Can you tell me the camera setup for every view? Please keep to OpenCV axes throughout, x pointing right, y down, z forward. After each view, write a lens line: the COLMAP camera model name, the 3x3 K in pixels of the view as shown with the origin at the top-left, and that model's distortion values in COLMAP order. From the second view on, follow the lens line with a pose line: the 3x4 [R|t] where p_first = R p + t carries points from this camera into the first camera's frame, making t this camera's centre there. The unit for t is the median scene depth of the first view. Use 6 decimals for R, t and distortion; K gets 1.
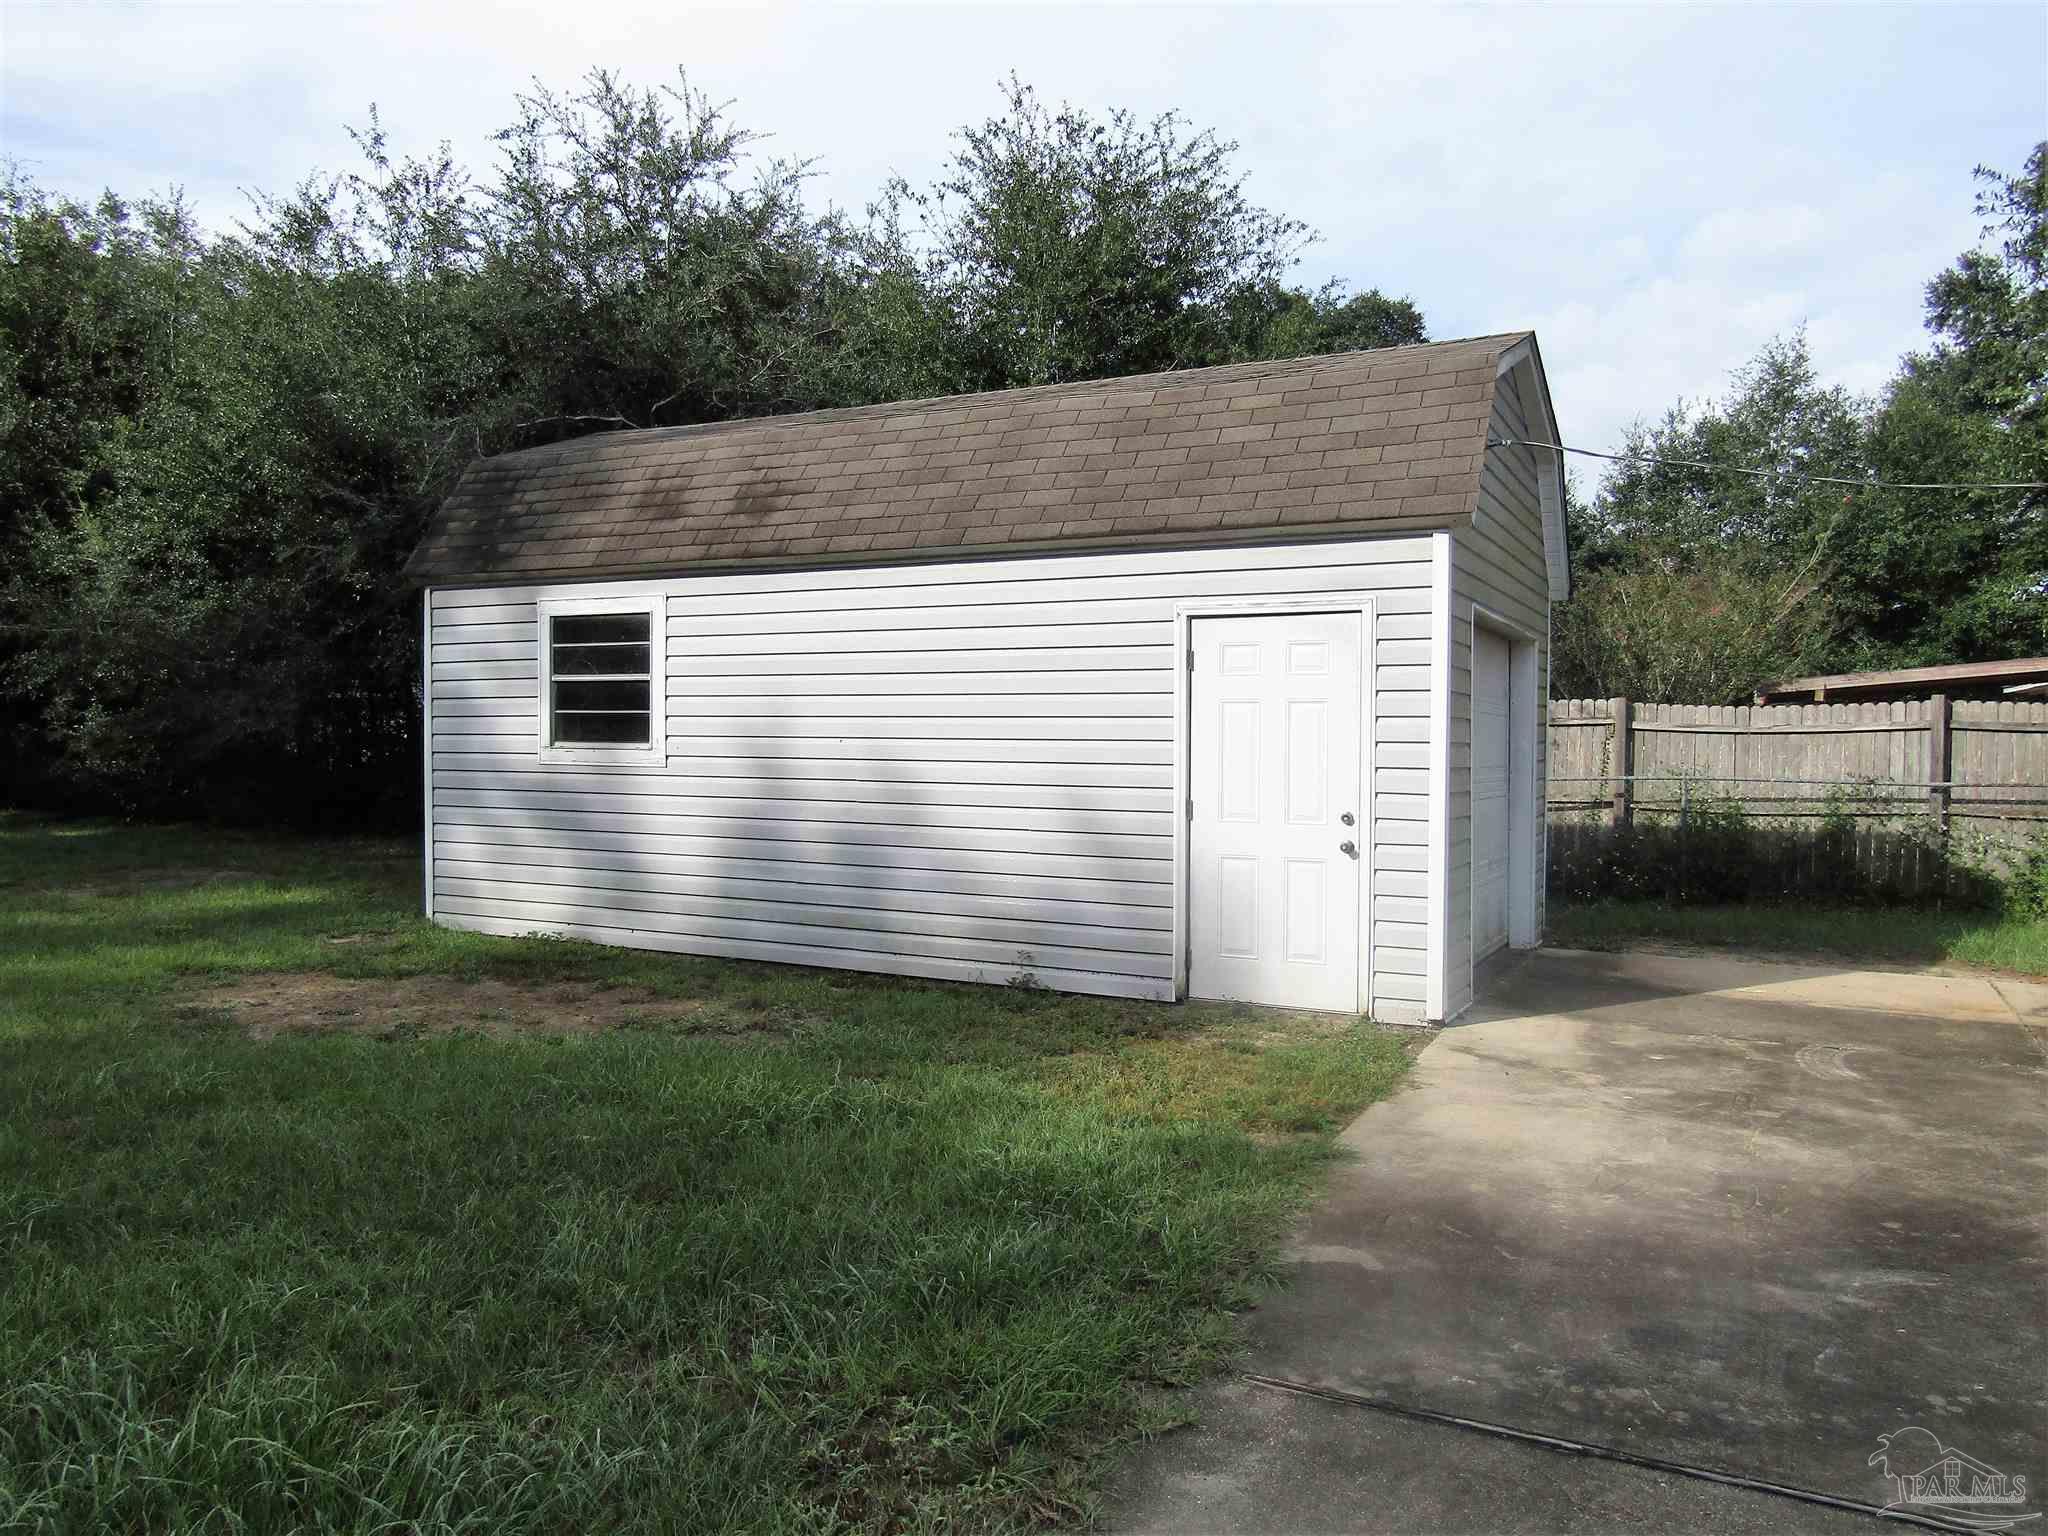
lens RADIAL K [[1451.5, 0, 1024.0], [0, 1451.5, 768.0], [0, 0, 1]] dist [-0.005507, 0.000584]
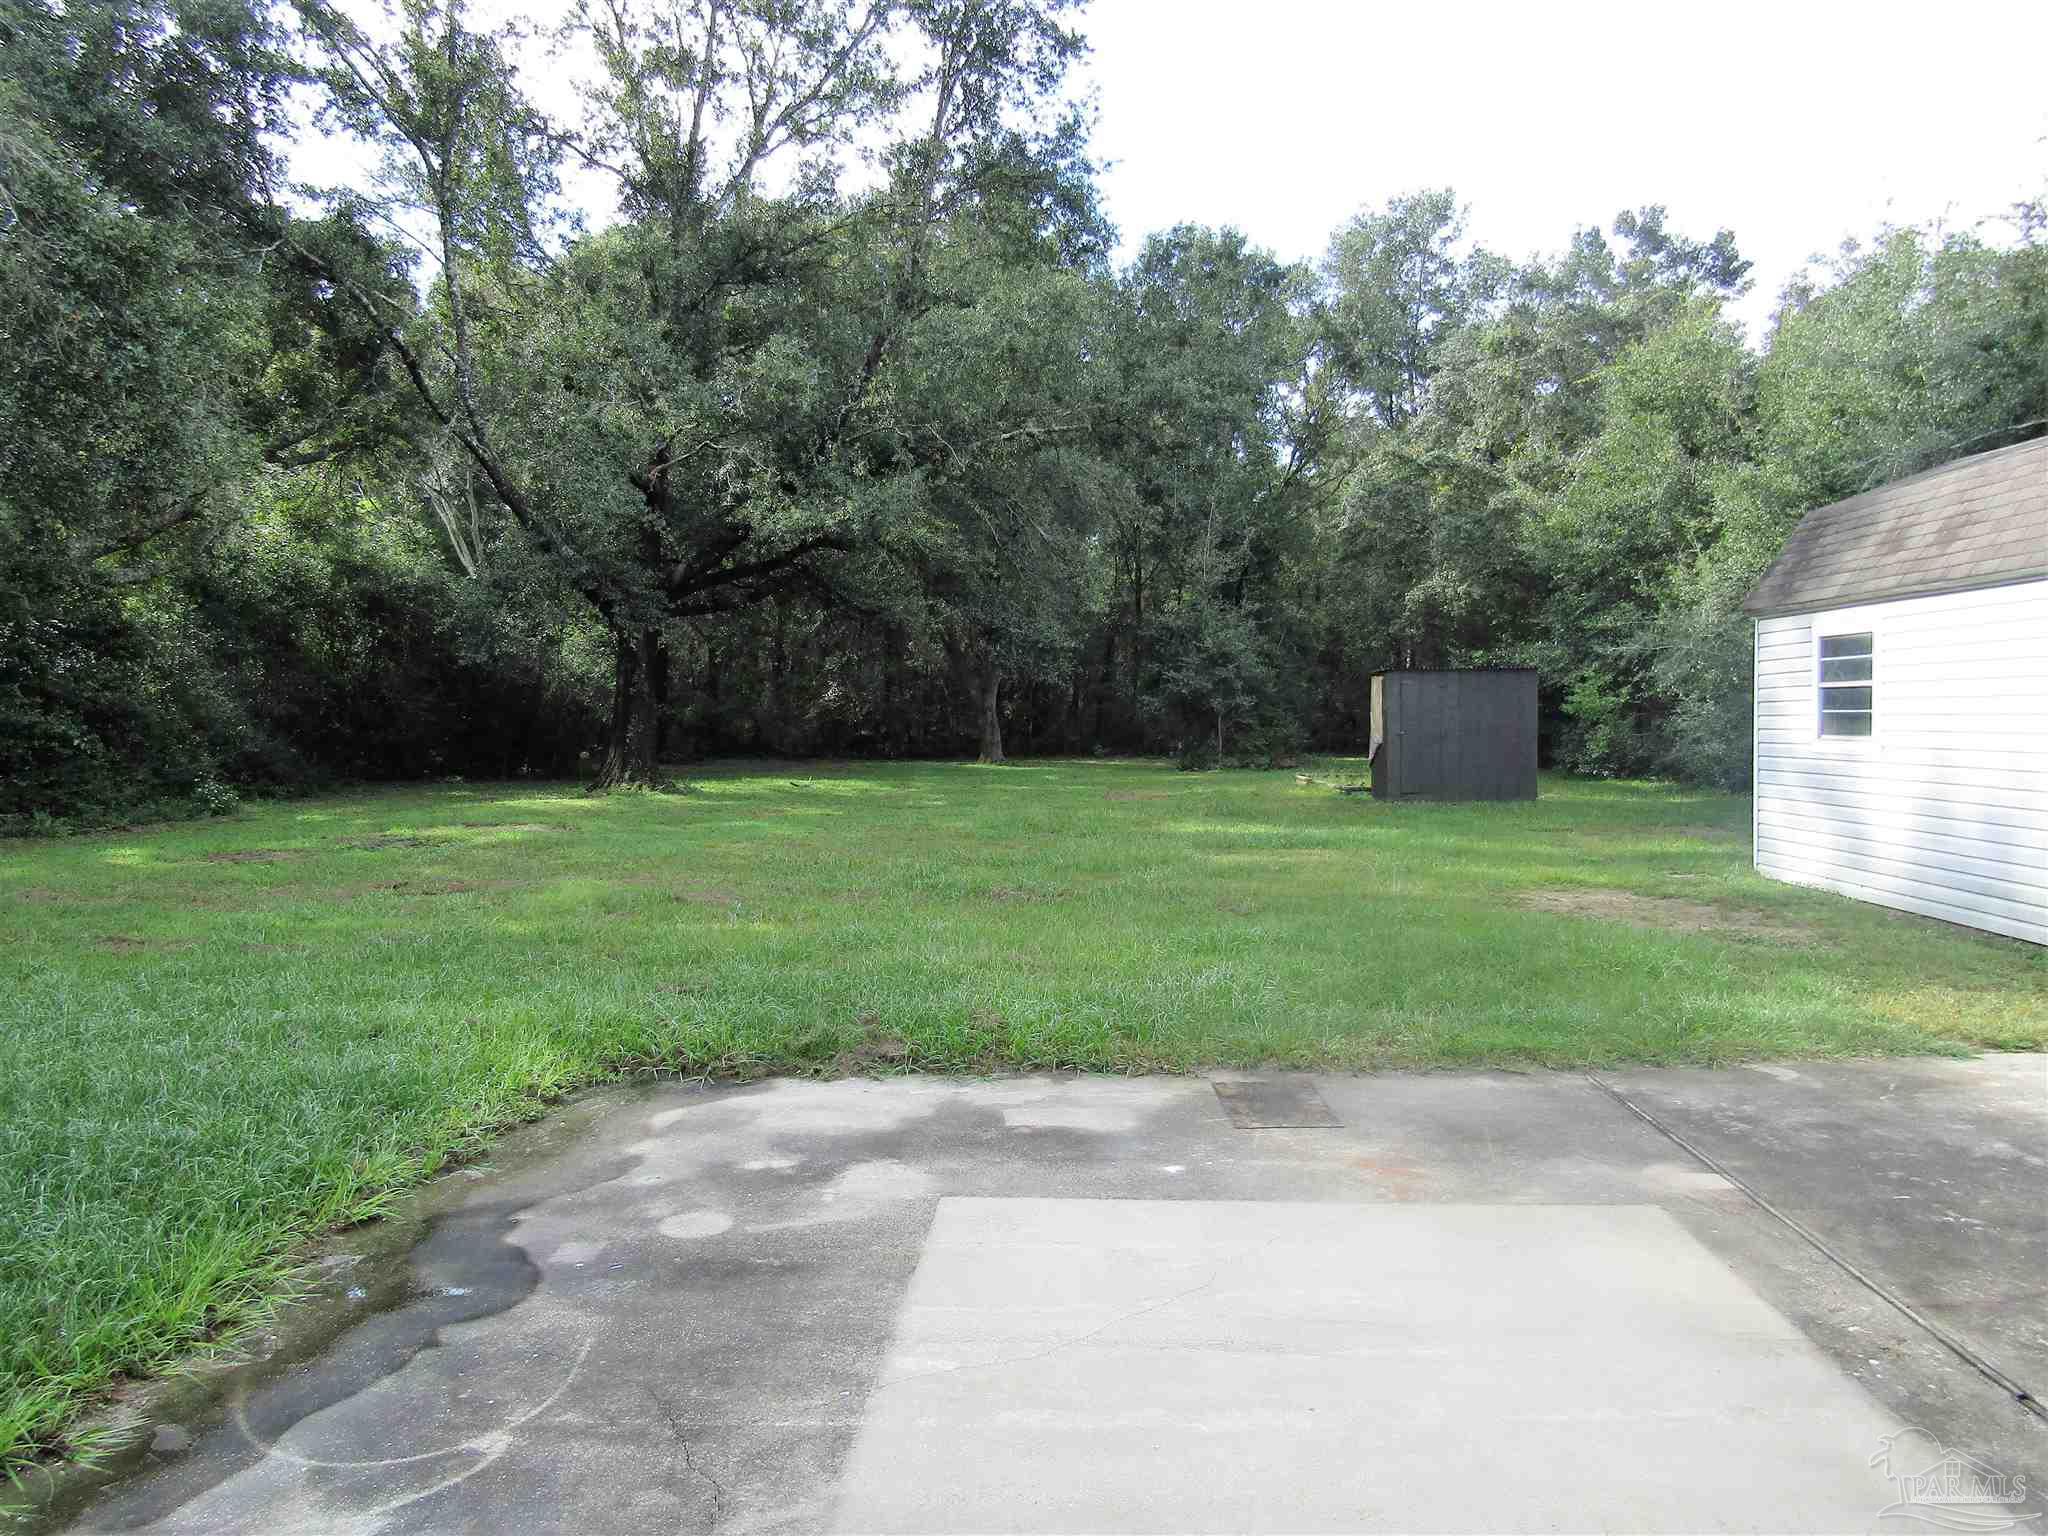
lens RADIAL K [[1457.1, 0, 1018.8], [0, 1457.1, 780.1], [0, 0, 1]] dist [-0.010776, 0.004367]
pose [[0.409652, 0.025913, -0.911874, 0.603775], [-0.002655, 0.999626, 0.027214, -0.011809], [0.912238, -0.008727, 0.409567, -0.187025]]
